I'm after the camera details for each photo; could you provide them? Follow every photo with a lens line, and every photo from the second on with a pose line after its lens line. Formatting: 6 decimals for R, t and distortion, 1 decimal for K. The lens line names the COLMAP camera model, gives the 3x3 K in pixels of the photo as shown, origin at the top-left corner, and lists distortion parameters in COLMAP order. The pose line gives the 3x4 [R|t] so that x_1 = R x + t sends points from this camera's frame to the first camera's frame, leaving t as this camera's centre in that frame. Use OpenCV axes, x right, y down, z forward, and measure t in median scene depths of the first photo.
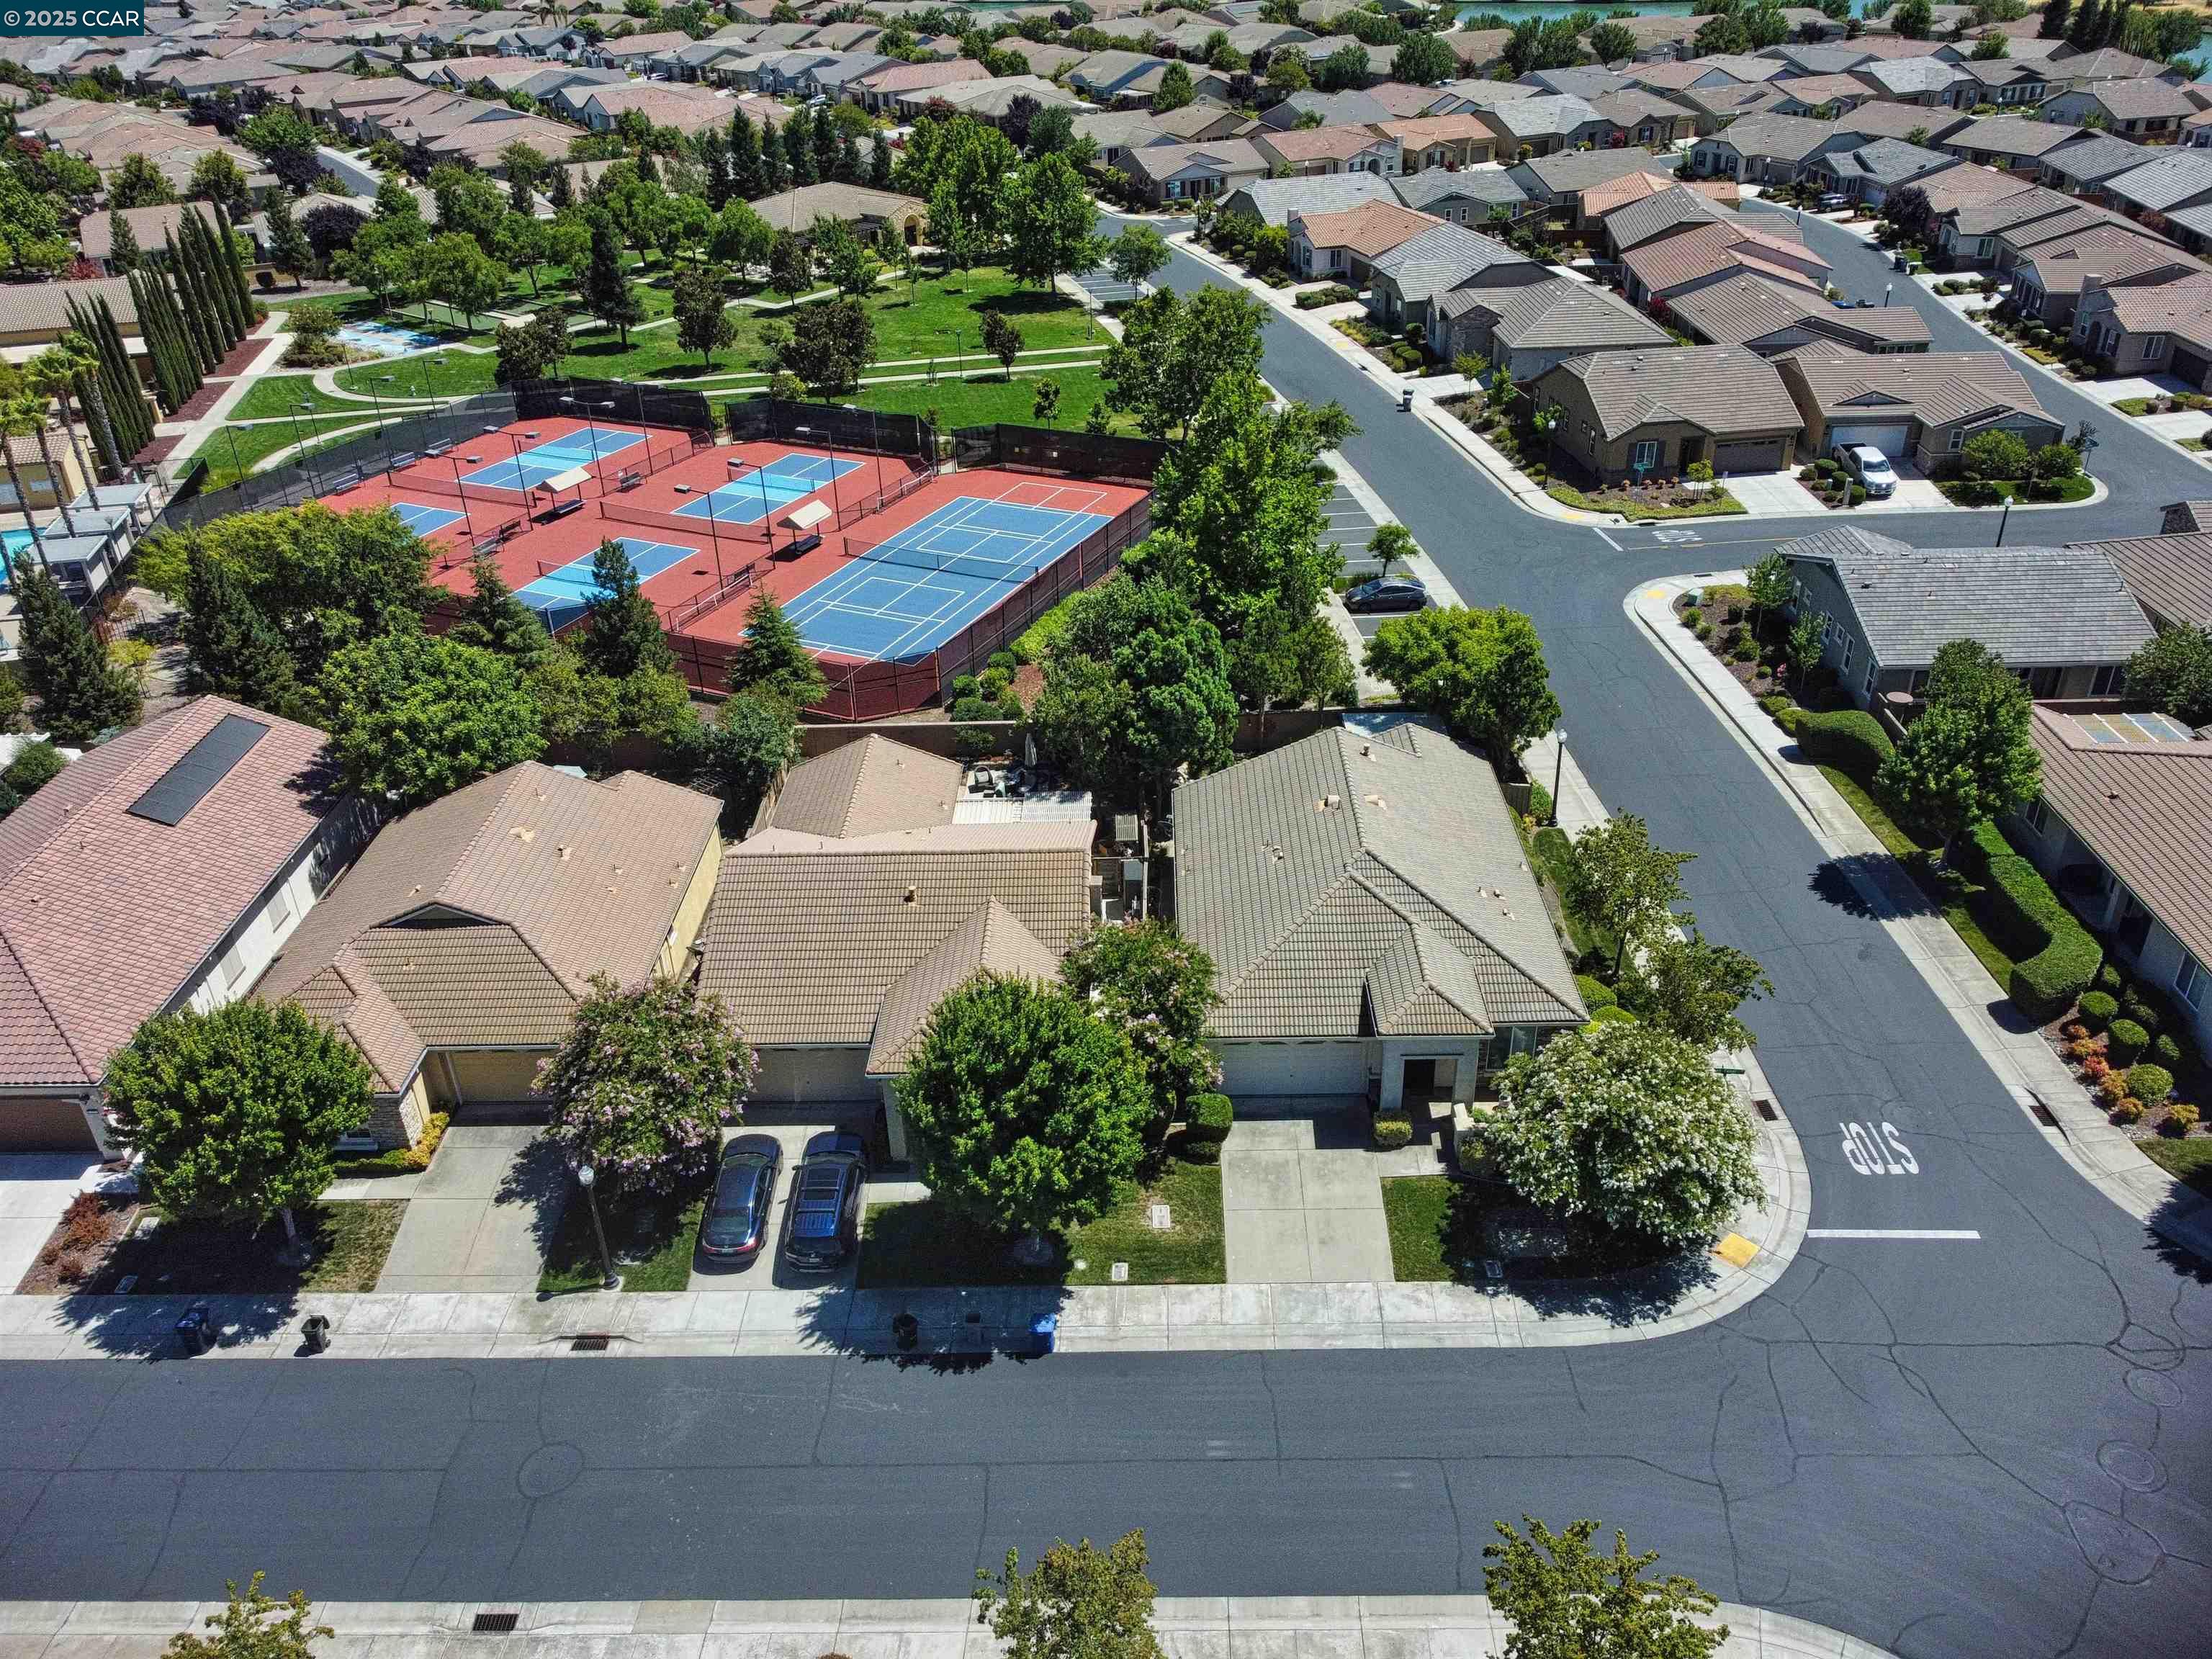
lens RADIAL K [[1692.7, 0, 1101.5], [0, 1692.7, 865.2], [0, 0, 1]] dist [0.004261, -0.004961]
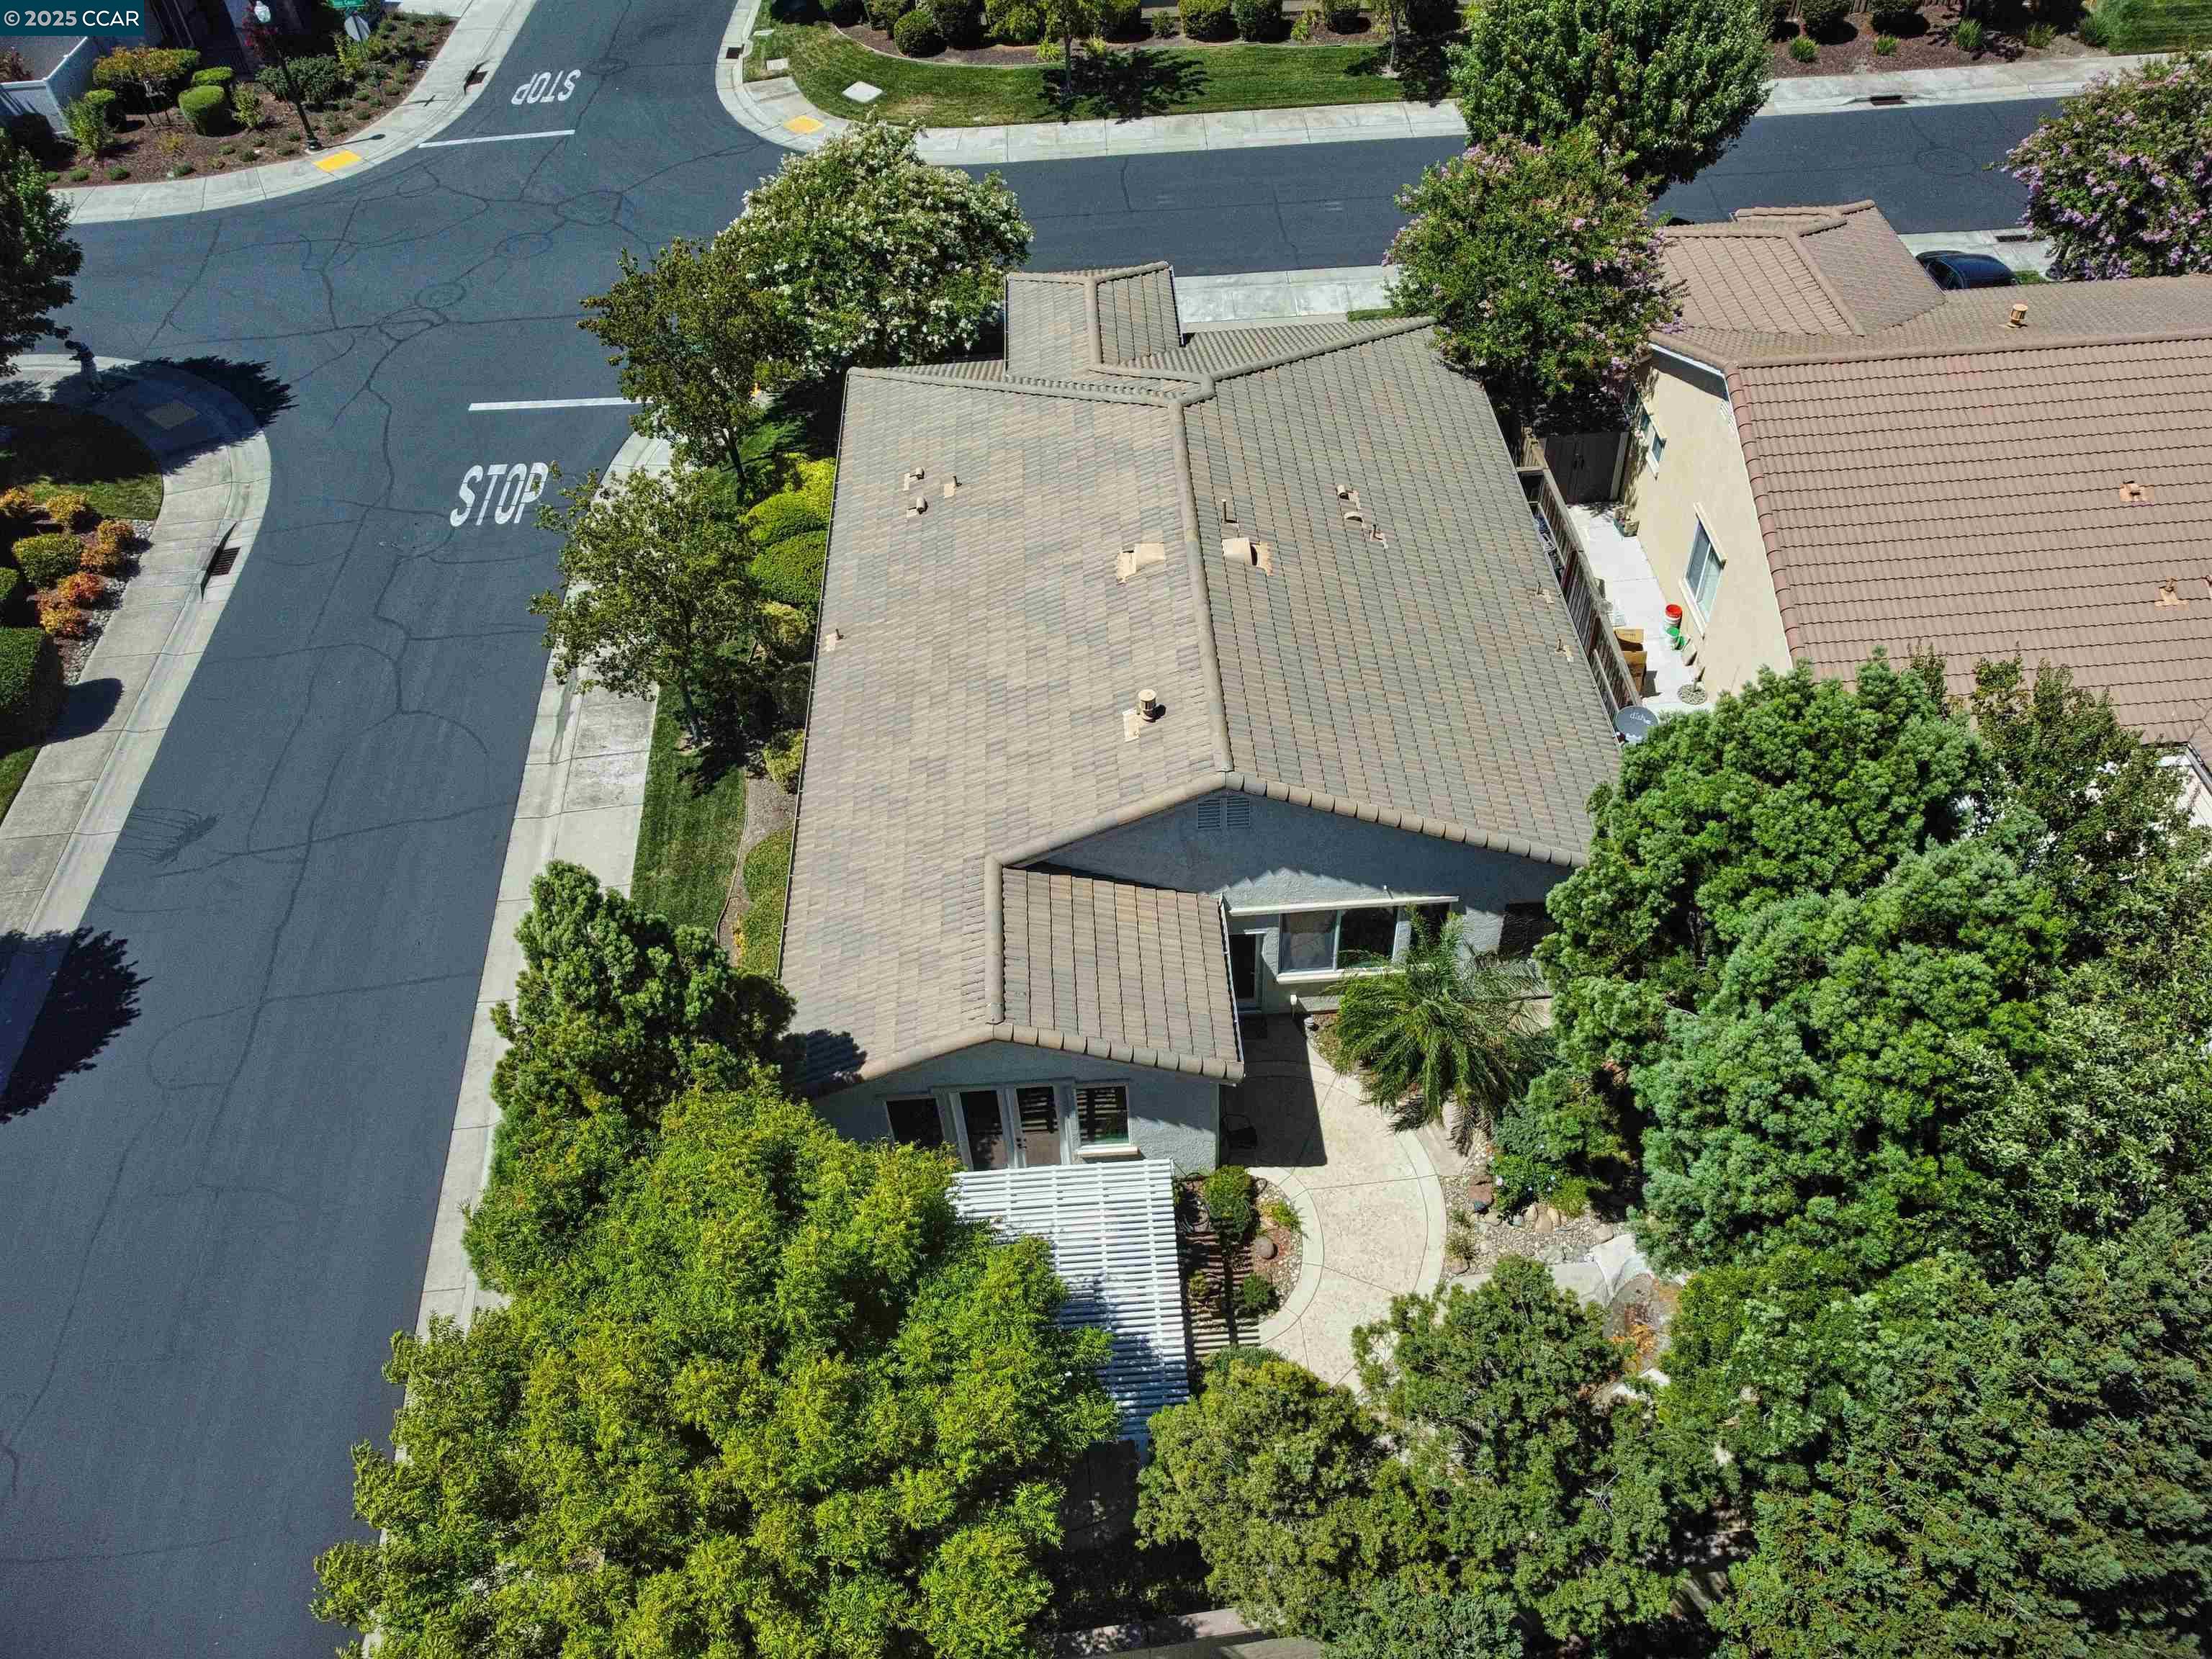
lens RADIAL K [[1663.2, 0, 1106.9], [0, 1663.2, 840.0], [0, 0, 1]] dist [0.003925, -0.003234]
pose [[-0.995630, 0.092029, 0.015855, 0.201371], [0.034865, 0.208815, 0.977334, -0.530041], [0.086633, 0.973615, -0.211111, 1.383798]]
